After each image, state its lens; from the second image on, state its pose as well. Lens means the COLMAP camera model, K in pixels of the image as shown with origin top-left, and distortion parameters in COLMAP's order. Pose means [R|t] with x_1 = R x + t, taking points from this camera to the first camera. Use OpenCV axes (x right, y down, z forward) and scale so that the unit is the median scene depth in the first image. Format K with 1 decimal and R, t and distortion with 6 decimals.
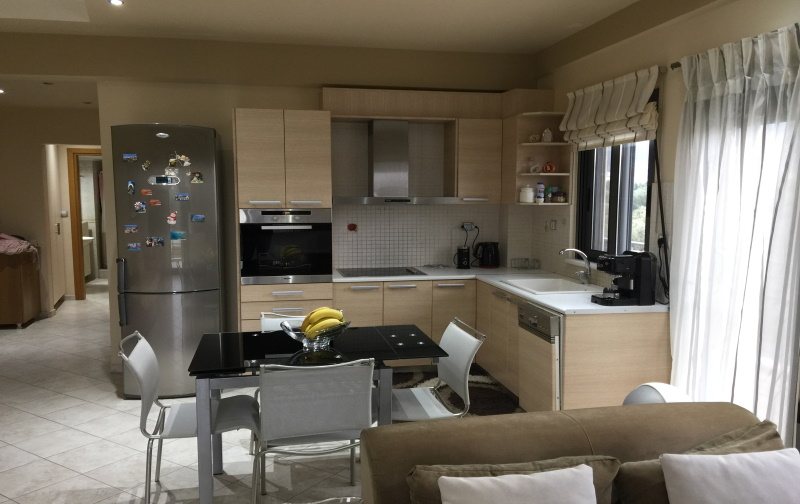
lens RADIAL K [[673.4, 0, 397.4], [0, 673.4, 254.5], [0, 0, 1]] dist [0.047781, -0.070431]
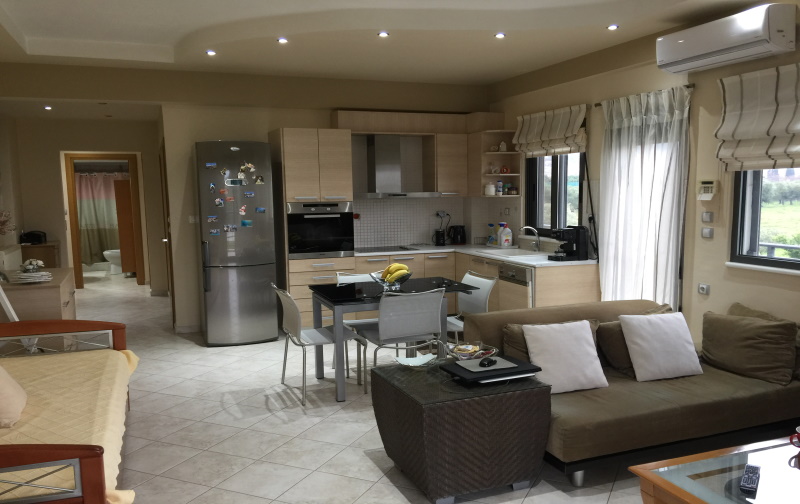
lens RADIAL K [[673.4, 0, 398.9], [0, 673.4, 257.6], [0, 0, 1]] dist [0.047781, -0.070431]
pose [[0.986344, -0.028979, 0.162128, -0.249625], [0.027381, 0.999552, 0.012084, 0.032710], [-0.162406, -0.007479, 0.986696, -0.379404]]
